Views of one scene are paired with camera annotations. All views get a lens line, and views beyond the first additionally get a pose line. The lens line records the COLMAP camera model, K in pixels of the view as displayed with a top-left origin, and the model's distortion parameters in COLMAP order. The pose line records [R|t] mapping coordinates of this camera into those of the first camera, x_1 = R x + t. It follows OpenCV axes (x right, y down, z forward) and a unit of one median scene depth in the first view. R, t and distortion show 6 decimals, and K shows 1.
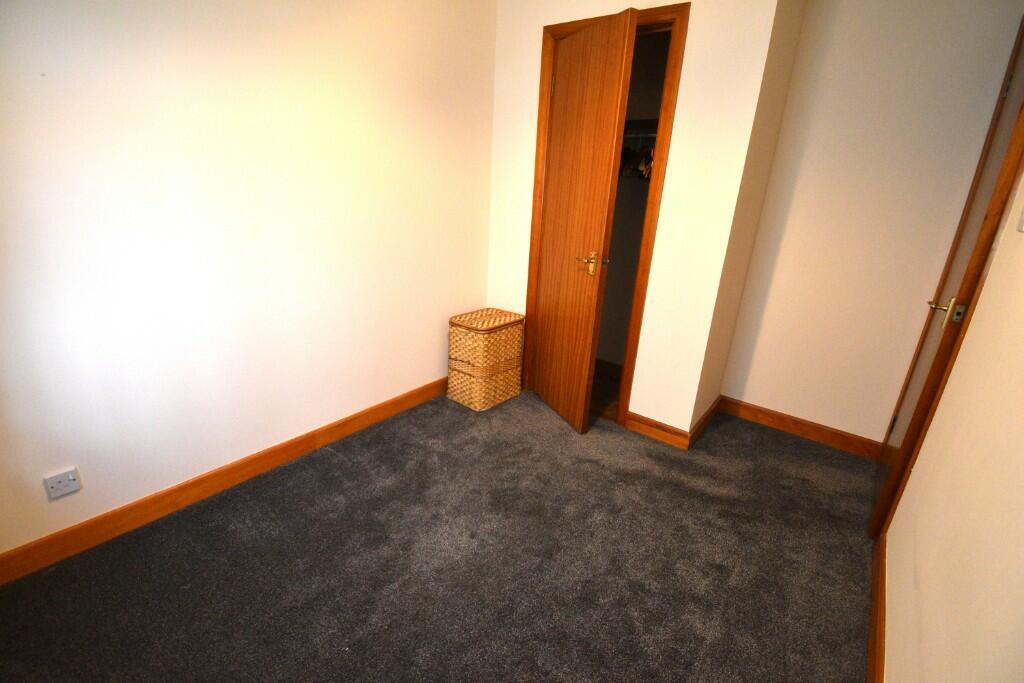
lens RADIAL K [[450.6, 0, 515.0], [0, 450.6, 340.9], [0, 0, 1]] dist [0.028964, -0.031798]
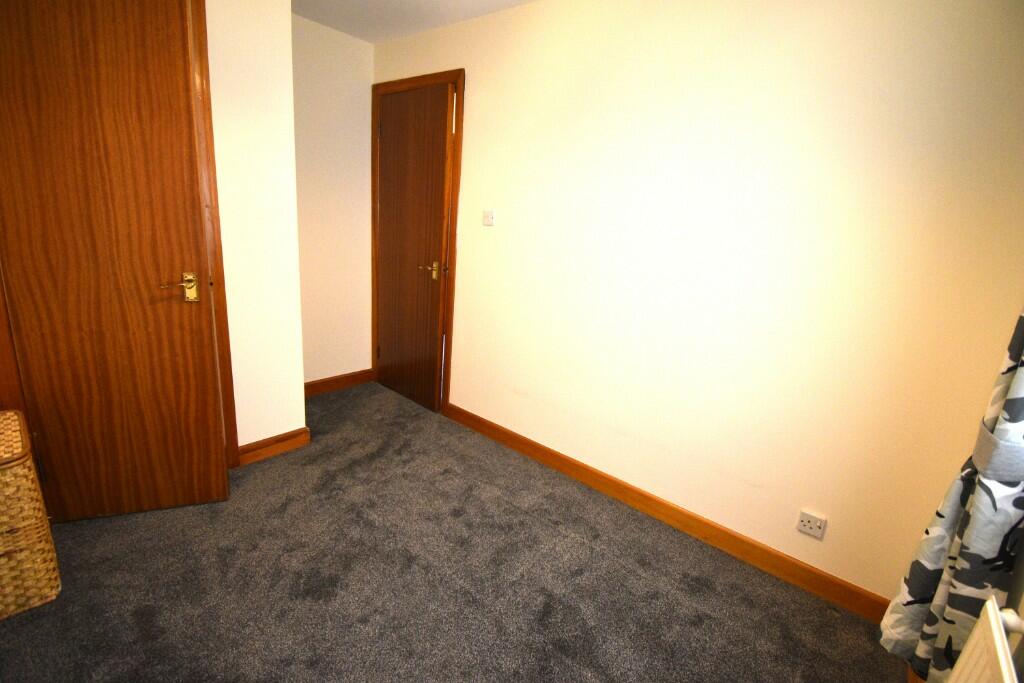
lens RADIAL K [[453.5, 0, 508.5], [0, 453.5, 341.7], [0, 0, 1]] dist [-0.028156, -0.001064]
pose [[0.031488, -0.301540, 0.952934, -0.598453], [0.257469, 0.923678, 0.283775, -0.173179], [-0.965773, 0.236415, 0.106722, 0.449741]]
